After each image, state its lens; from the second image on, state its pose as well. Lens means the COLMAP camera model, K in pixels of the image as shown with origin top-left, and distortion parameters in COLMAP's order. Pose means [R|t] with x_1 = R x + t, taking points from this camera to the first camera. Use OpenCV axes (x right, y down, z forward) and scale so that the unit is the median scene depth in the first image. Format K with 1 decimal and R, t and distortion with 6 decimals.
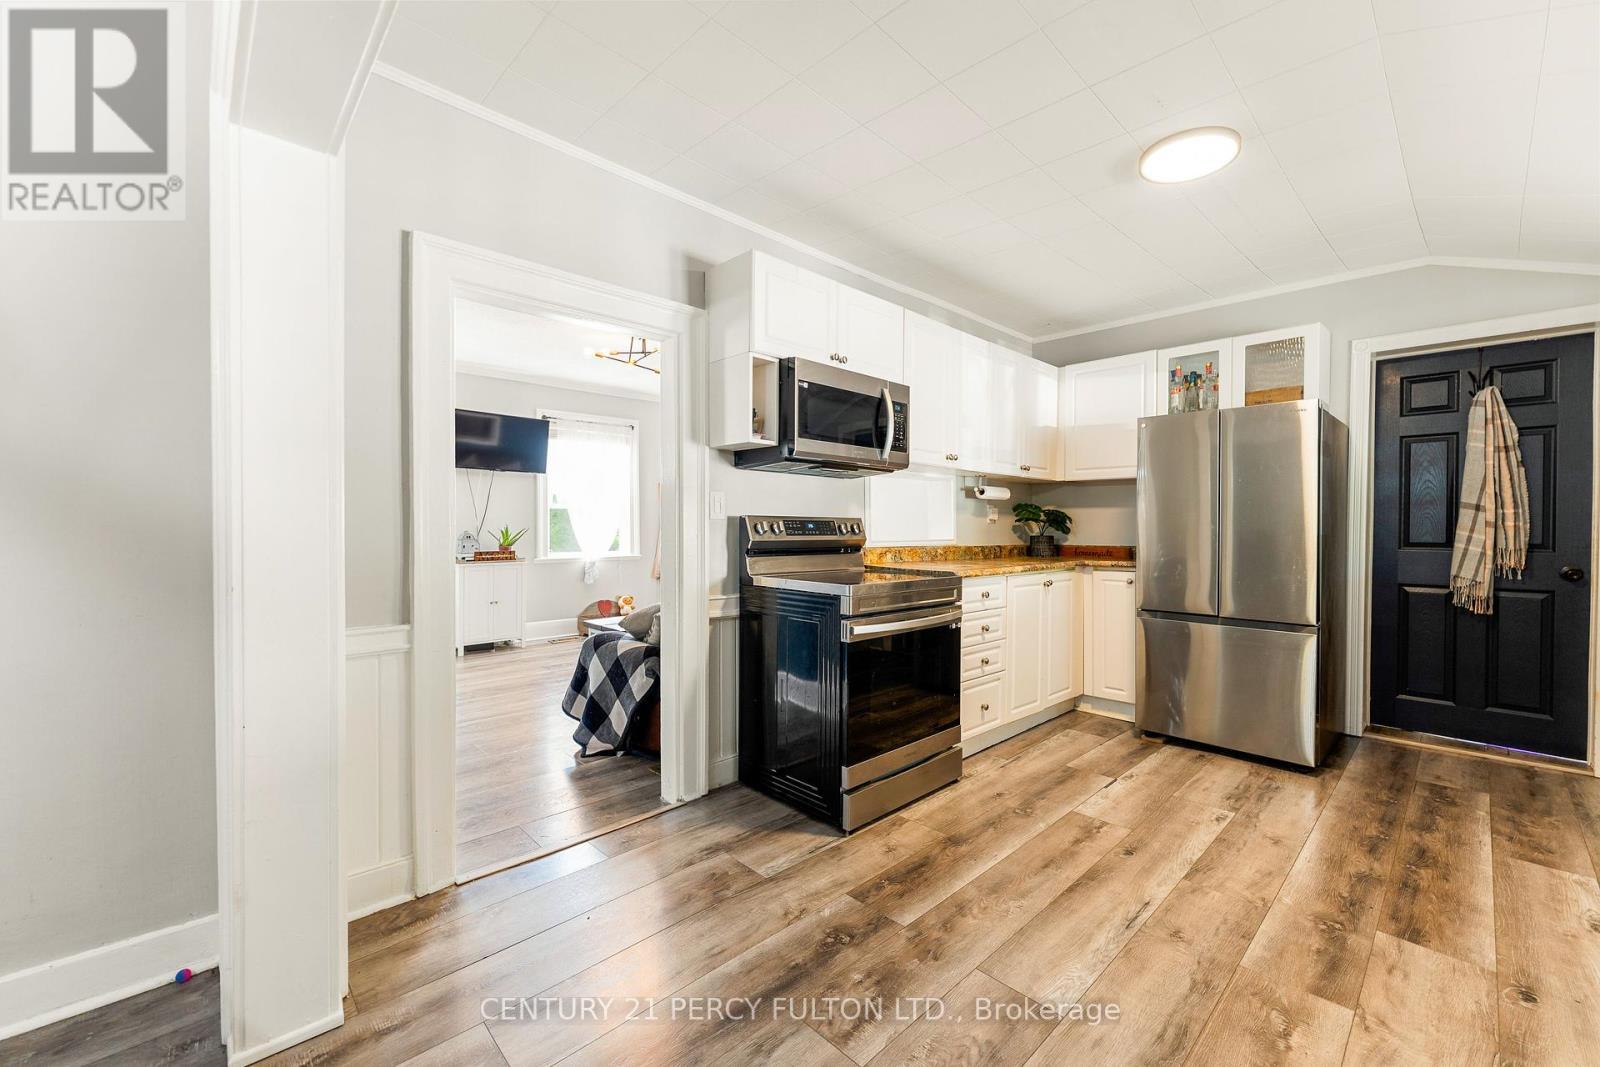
lens RADIAL K [[648.6, 0, 800.0], [0, 648.6, 533.5], [0, 0, 1]] dist [0.001166, -0.000332]
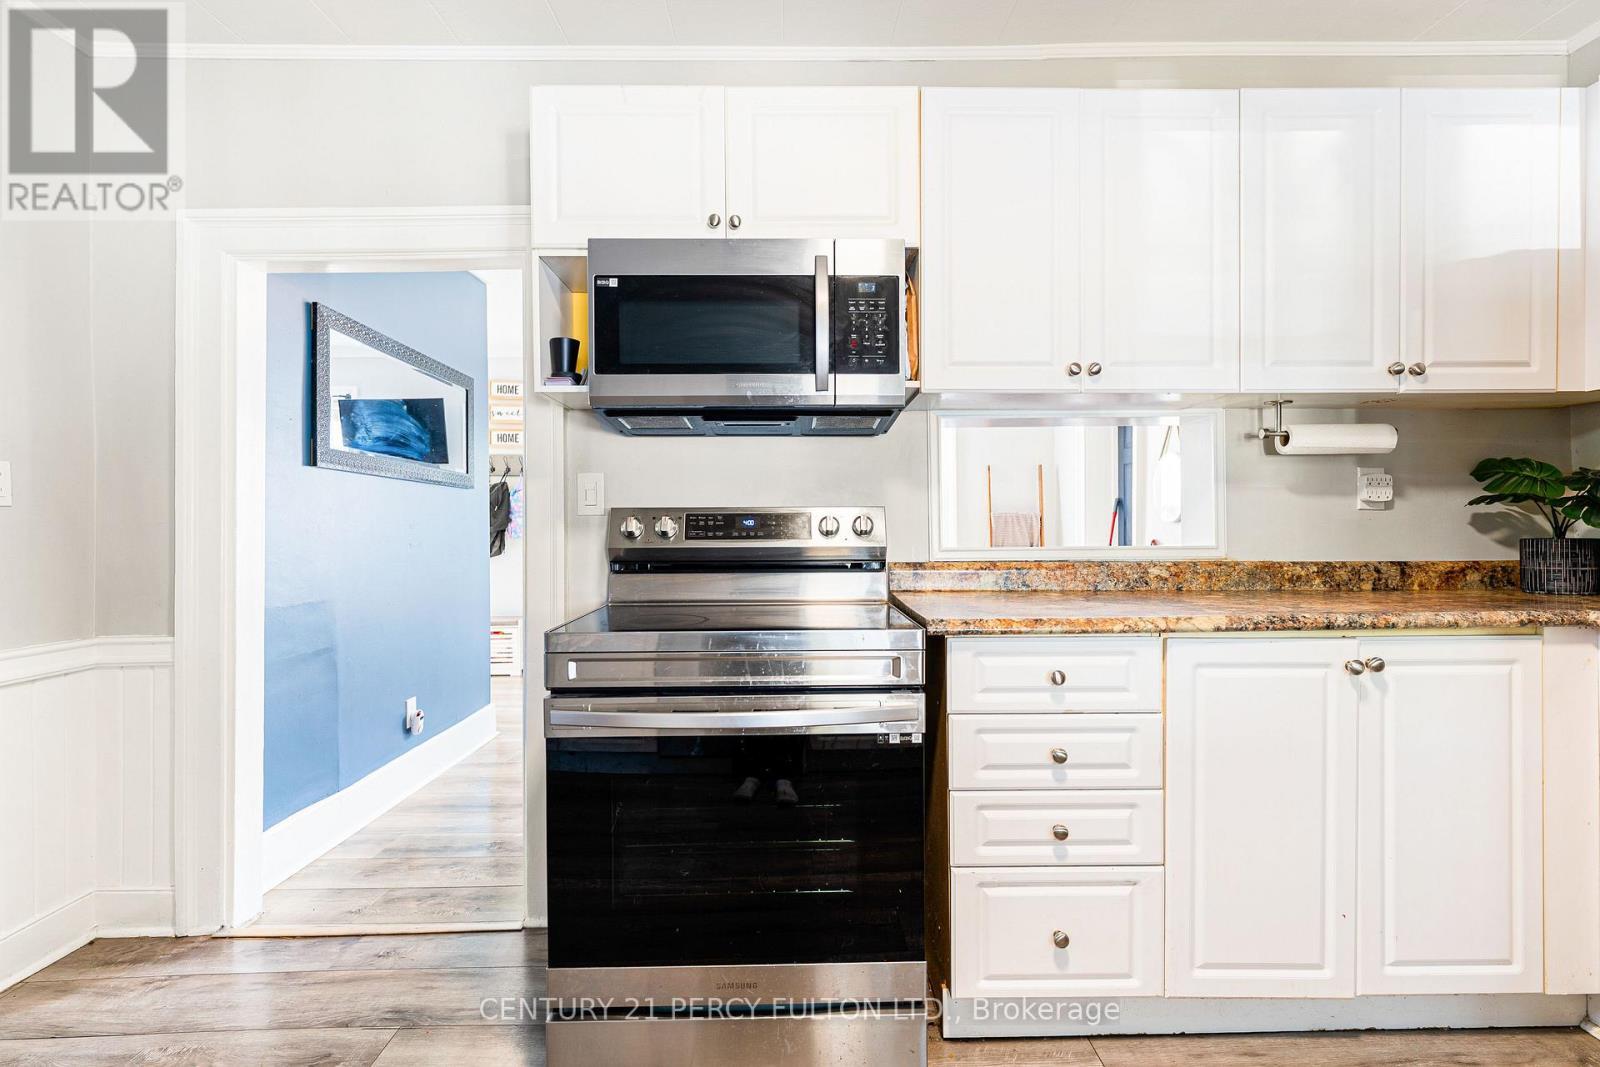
lens RADIAL K [[779.1, 0, 803.9], [0, 779.1, 532.2], [0, 0, 1]] dist [0.000086, -0.000641]
pose [[0.731865, -0.005539, -0.681427, 0.389265], [0.004032, 0.999985, -0.003797, -0.000422], [0.681438, 0.000031, 0.731876, 0.384410]]
